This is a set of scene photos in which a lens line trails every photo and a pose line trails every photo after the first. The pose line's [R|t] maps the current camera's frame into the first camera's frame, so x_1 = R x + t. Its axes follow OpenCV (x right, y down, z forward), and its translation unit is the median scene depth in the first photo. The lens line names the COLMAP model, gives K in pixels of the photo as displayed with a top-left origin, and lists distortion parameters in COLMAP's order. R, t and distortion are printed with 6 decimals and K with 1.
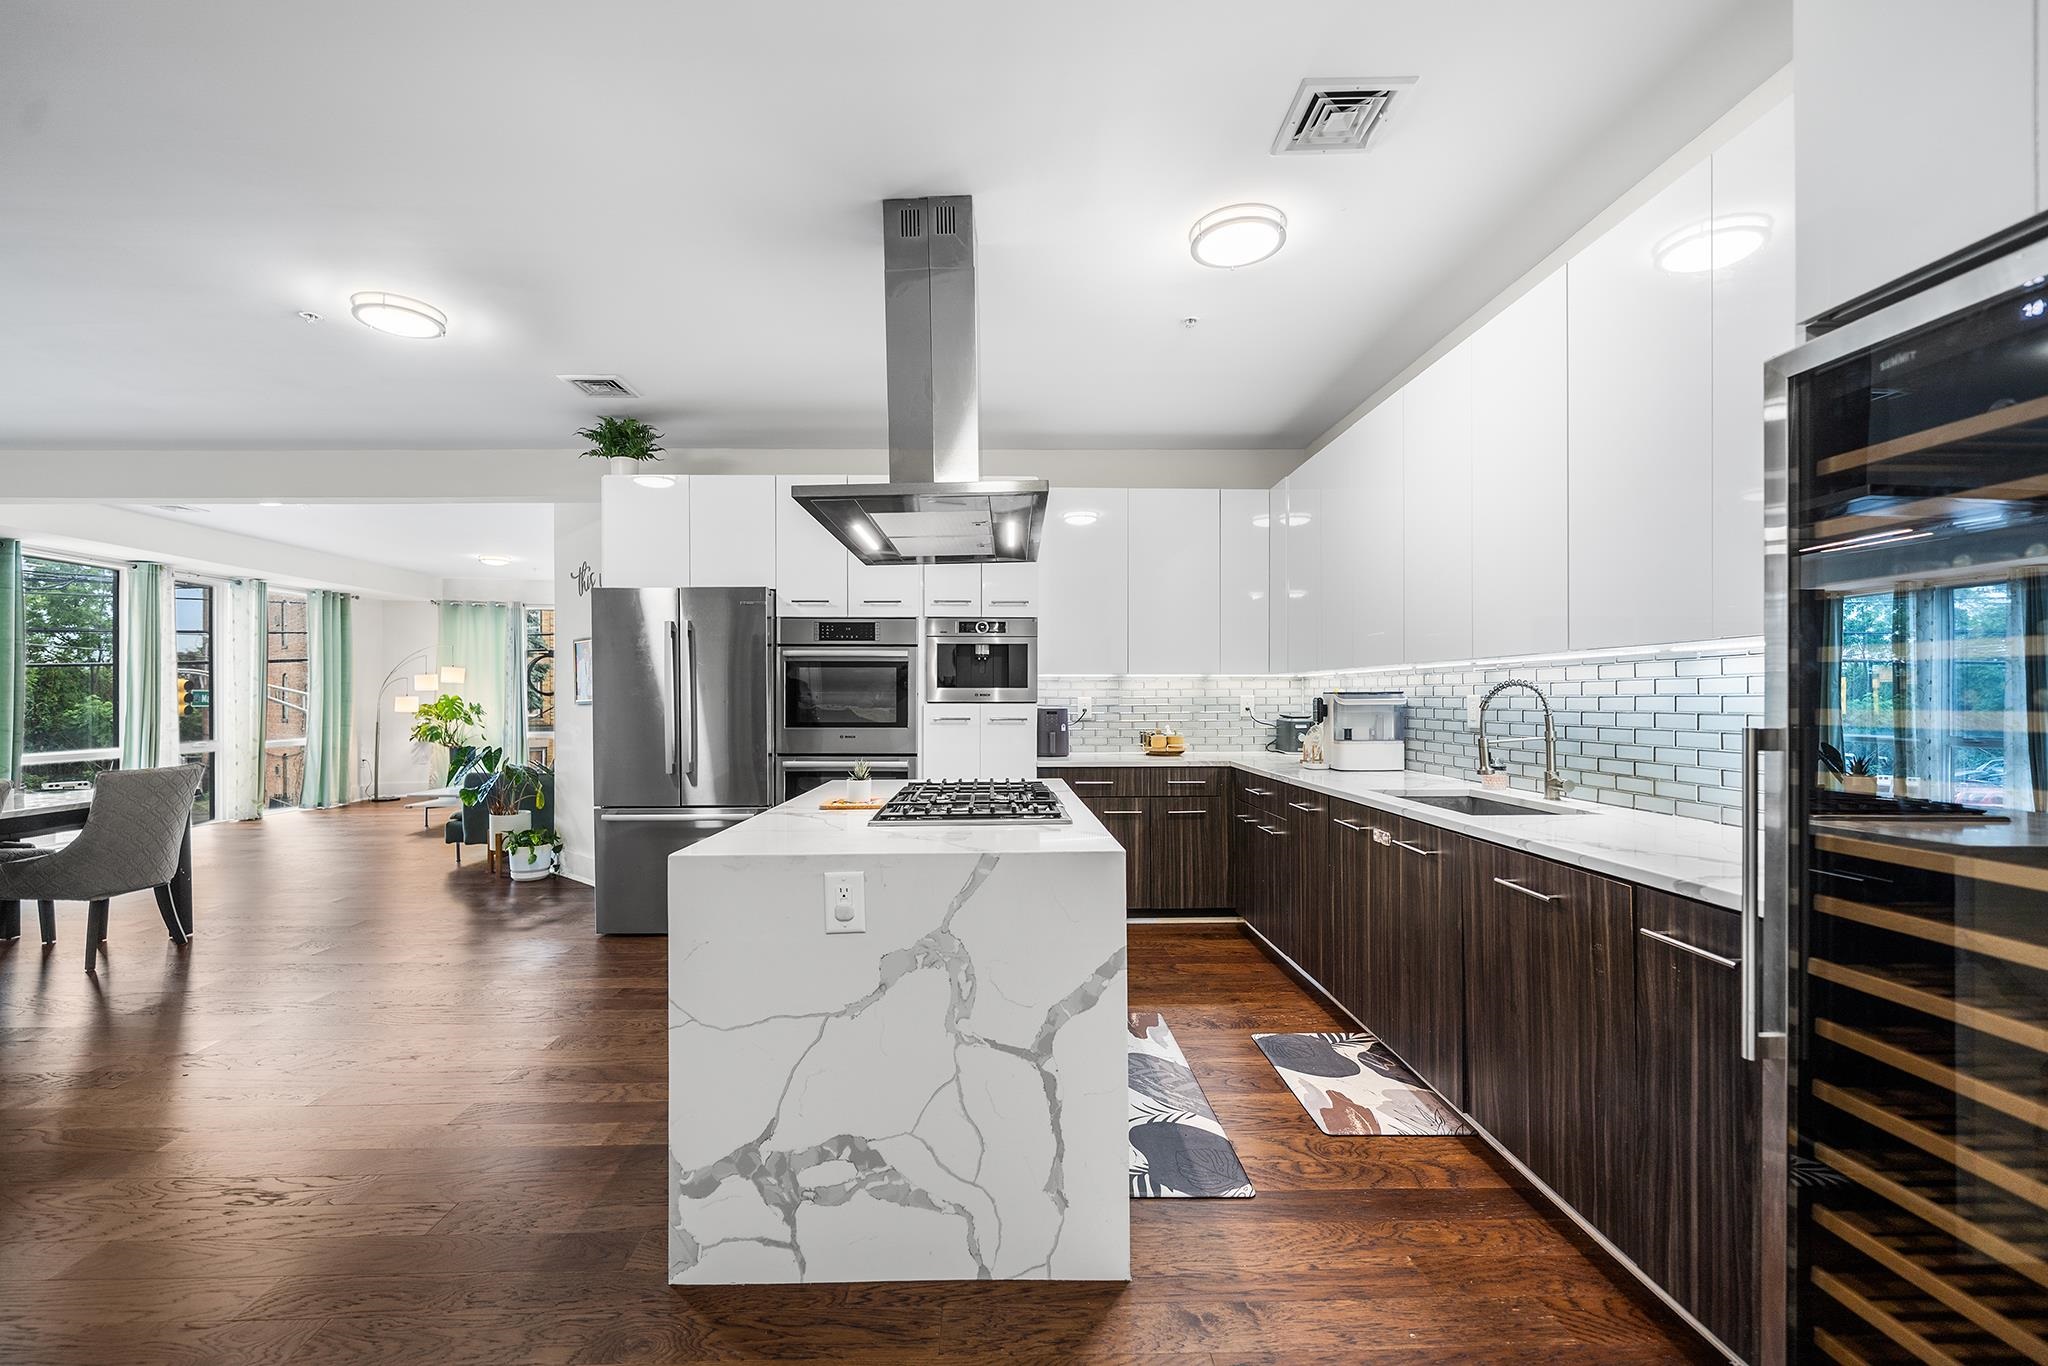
lens RADIAL K [[830.9, 0, 1008.6], [0, 830.9, 695.7], [0, 0, 1]] dist [-0.001219, -0.000011]
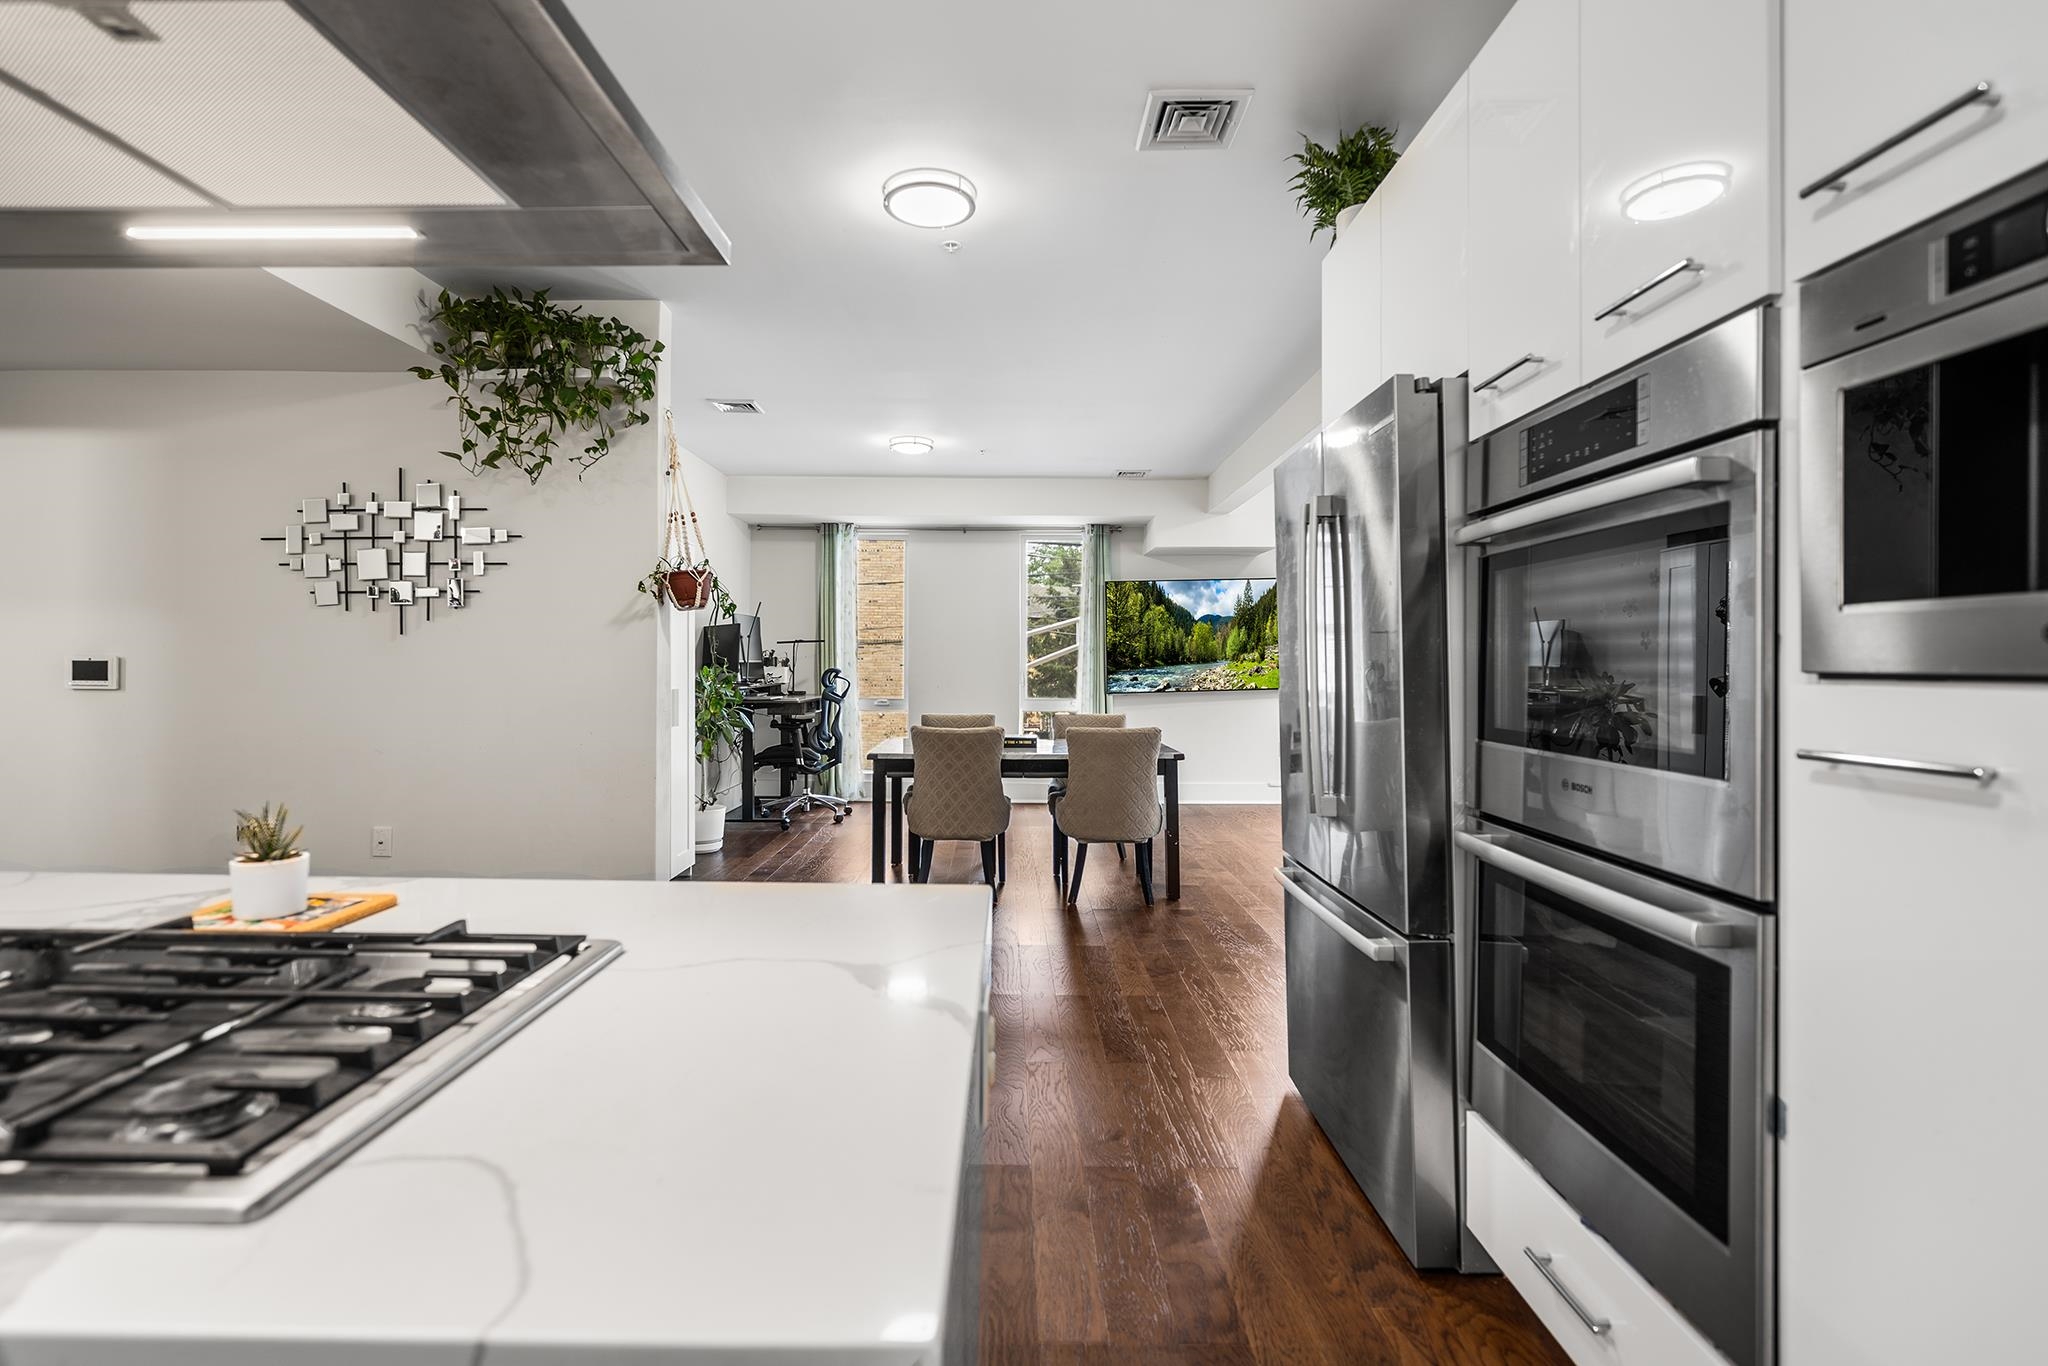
lens RADIAL K [[947.3, 0, 994.2], [0, 947.3, 673.0], [0, 0, 1]] dist [0.000184, -0.000050]
pose [[-0.033415, 0.006479, -0.999421, 0.165849], [-0.004988, 0.999965, 0.006650, 0.007866], [0.999429, 0.005207, -0.033382, 0.845906]]
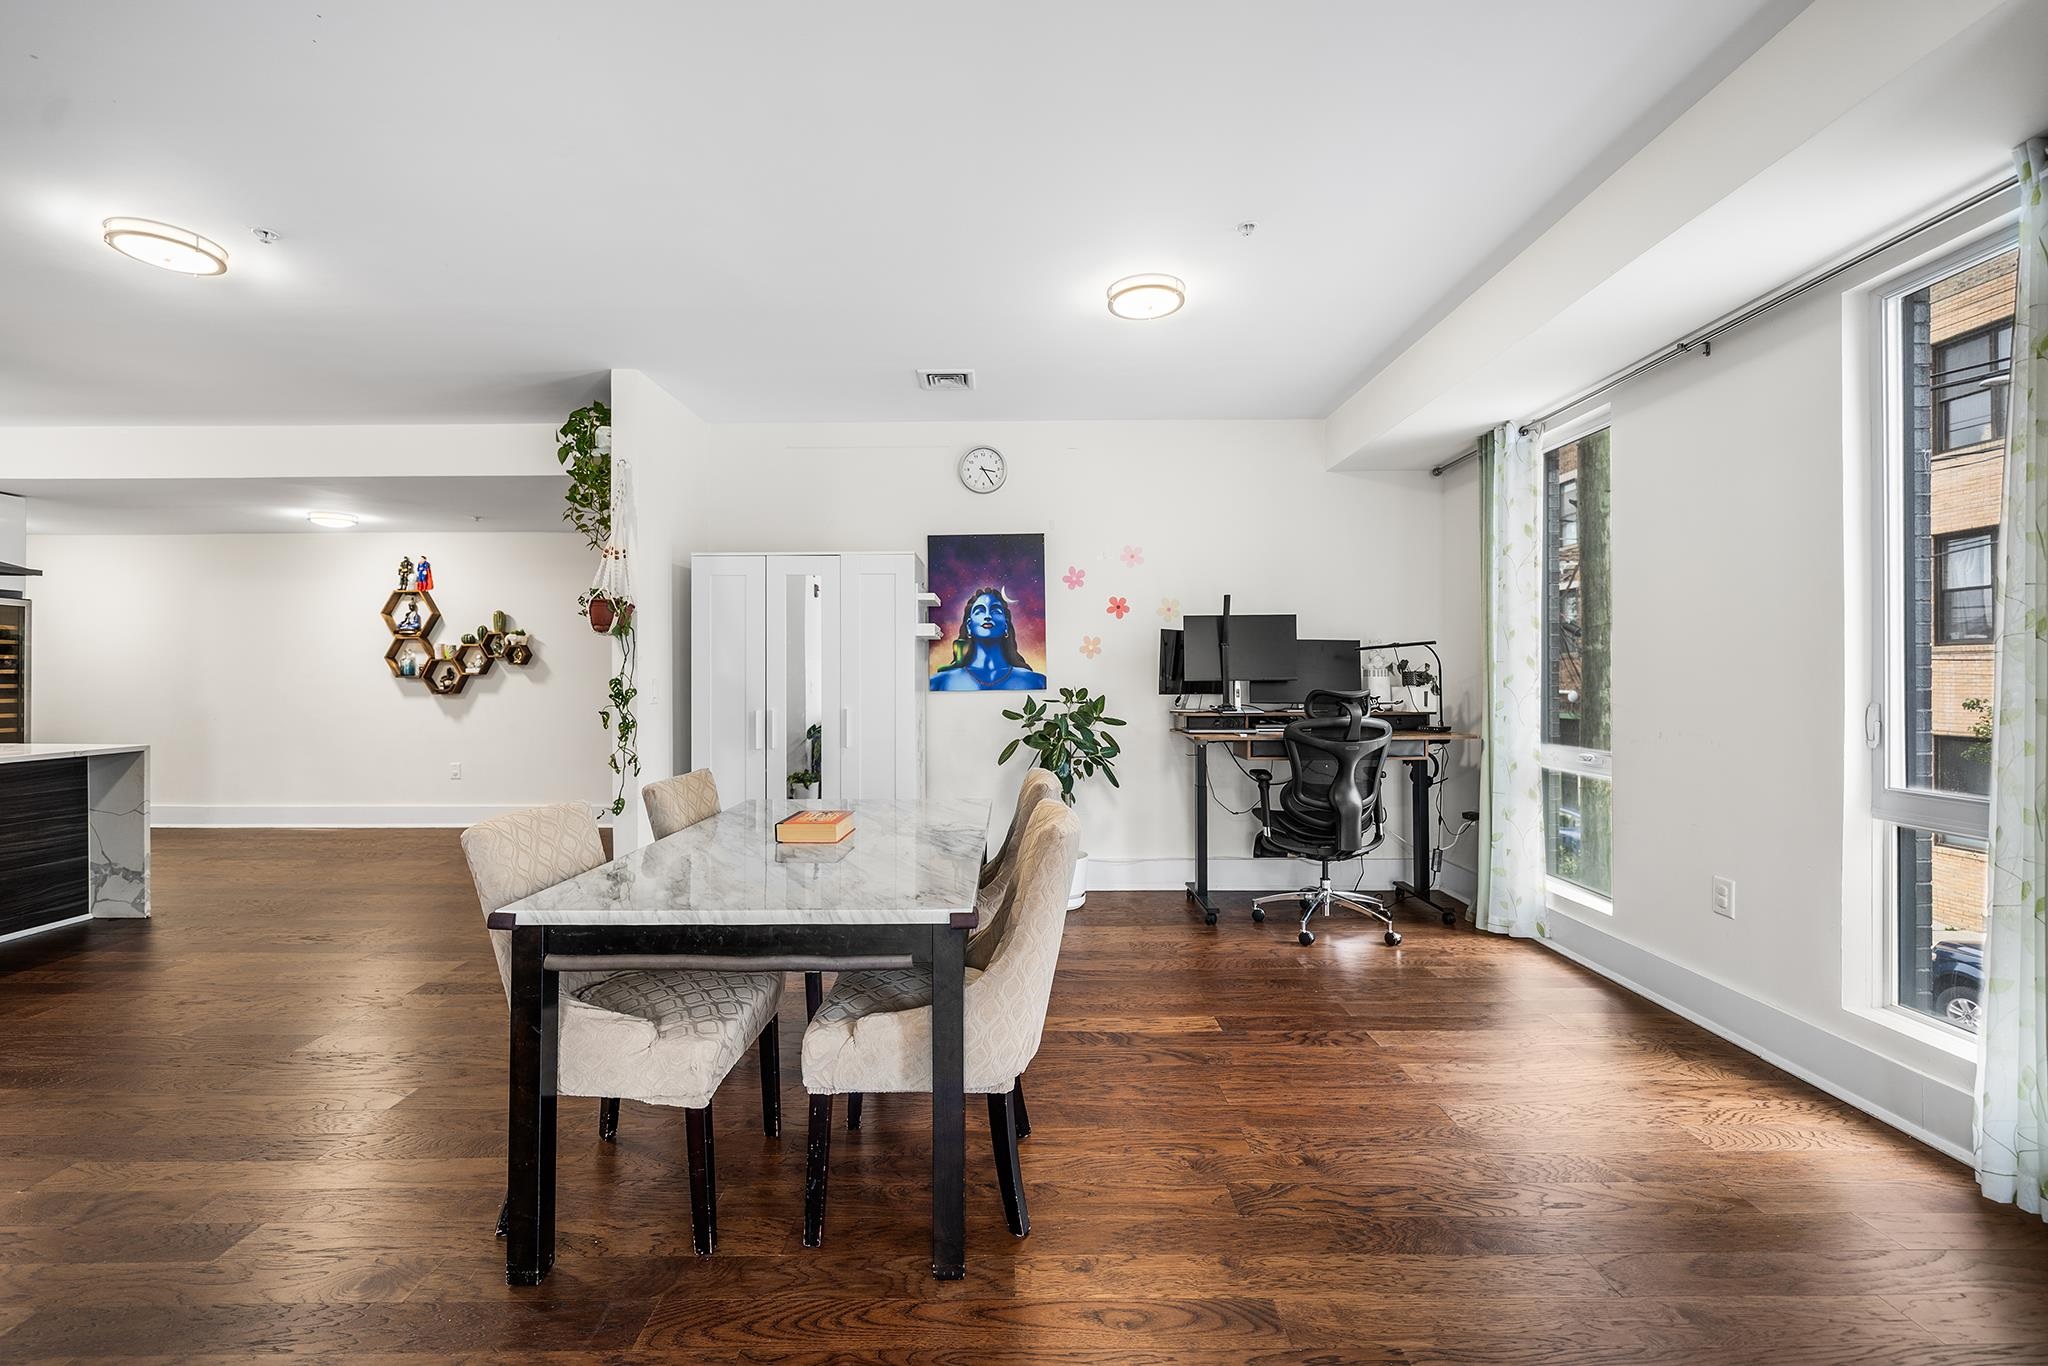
lens RADIAL K [[841.6, 0, 1014.7], [0, 841.6, 676.0], [0, 0, 1]] dist [-0.000073, -0.000008]
pose [[-0.999616, 0.002054, 0.027631, -1.275914], [0.001809, 0.999959, -0.008885, 0.006147], [-0.027649, -0.008831, -0.999579, 1.437998]]
